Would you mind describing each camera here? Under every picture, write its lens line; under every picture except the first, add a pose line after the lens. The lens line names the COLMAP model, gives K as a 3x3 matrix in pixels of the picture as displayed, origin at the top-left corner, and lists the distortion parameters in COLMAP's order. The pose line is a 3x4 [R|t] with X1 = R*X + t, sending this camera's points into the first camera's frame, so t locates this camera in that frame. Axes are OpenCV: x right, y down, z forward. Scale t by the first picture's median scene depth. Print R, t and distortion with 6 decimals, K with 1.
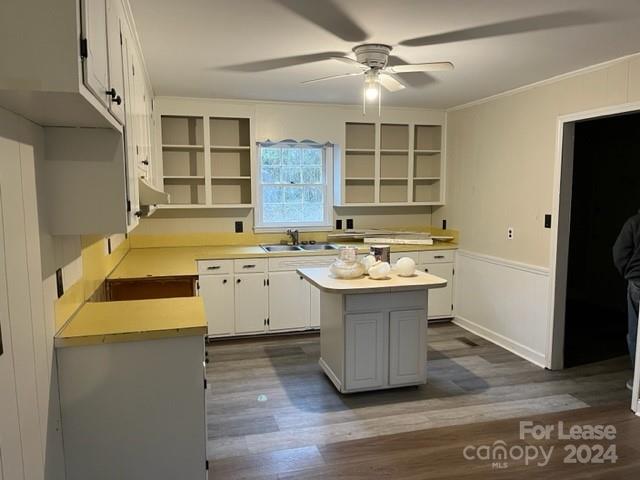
lens RADIAL K [[490.2, 0, 320.0], [0, 490.2, 240.0], [0, 0, 1]] dist [0.098666, 0.000718]
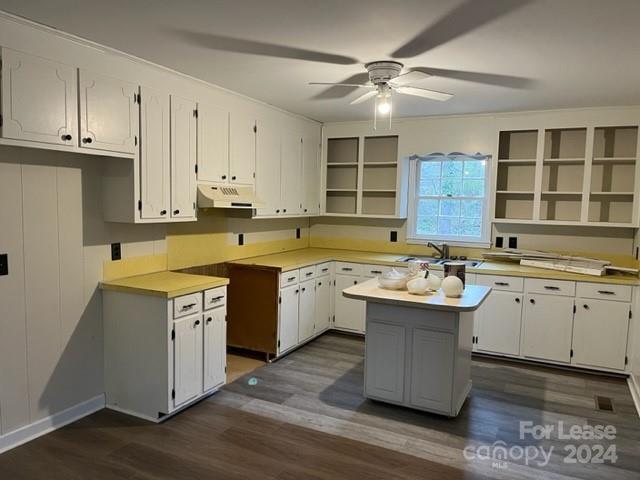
lens RADIAL K [[484.2, 0, 320.0], [0, 484.2, 242.8], [0, 0, 1]] dist [0.028073, 0.004769]
pose [[0.738592, 0.079012, -0.669506, 0.517274], [-0.094073, 0.995471, 0.013701, -0.014994], [0.667557, 0.052863, 0.742680, 0.134875]]
